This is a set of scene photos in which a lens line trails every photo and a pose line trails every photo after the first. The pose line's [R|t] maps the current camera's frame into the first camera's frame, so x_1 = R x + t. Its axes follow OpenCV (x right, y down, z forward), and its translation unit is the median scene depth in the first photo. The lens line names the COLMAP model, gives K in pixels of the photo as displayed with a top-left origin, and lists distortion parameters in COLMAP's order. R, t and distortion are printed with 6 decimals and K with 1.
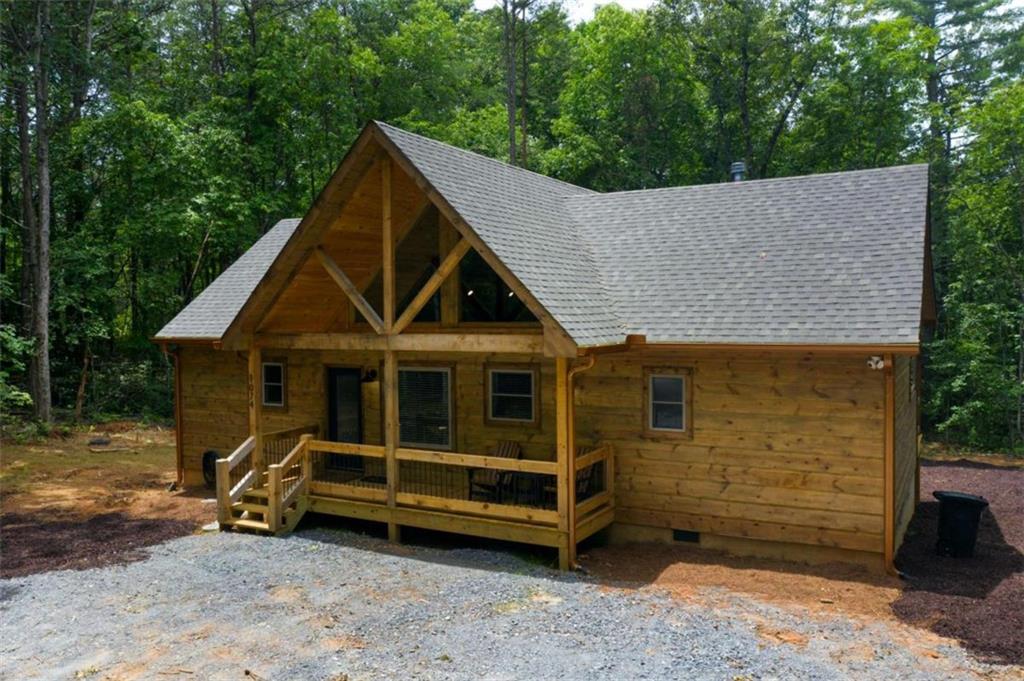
lens RADIAL K [[809.0, 0, 512.0], [0, 809.0, 340.5], [0, 0, 1]] dist [0.003422, -0.003027]
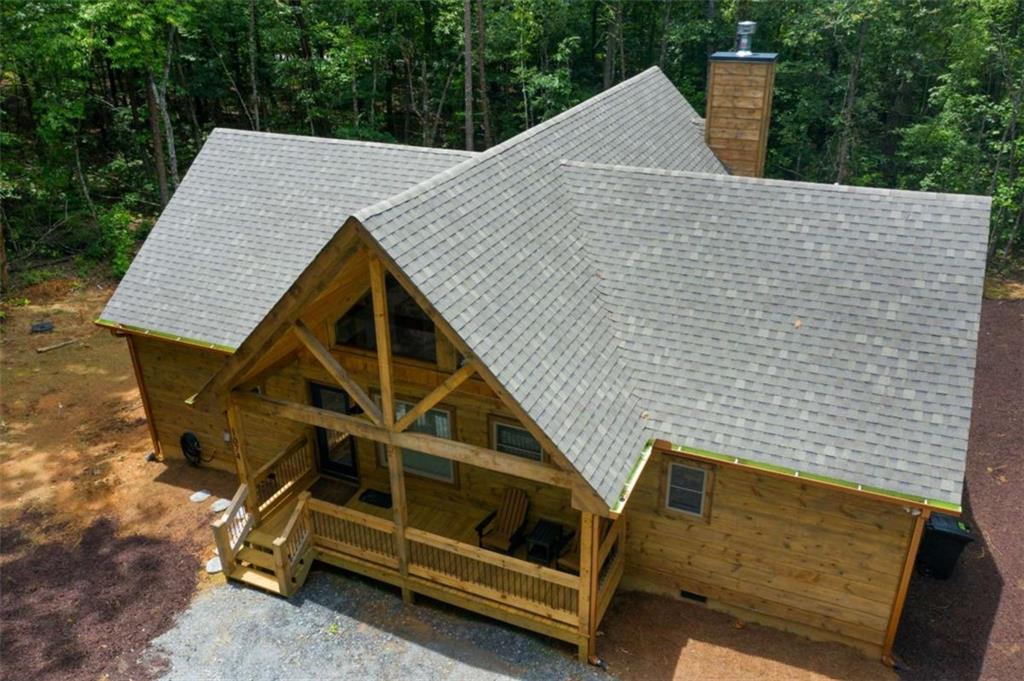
lens RADIAL K [[809.0, 0, 512.0], [0, 809.0, 340.5], [0, 0, 1]] dist [0.003422, -0.003027]
pose [[0.996354, -0.040840, 0.074904, -0.082784], [0.006828, 0.913332, 0.407159, -0.487543], [-0.085041, -0.405163, 0.910281, 0.205973]]
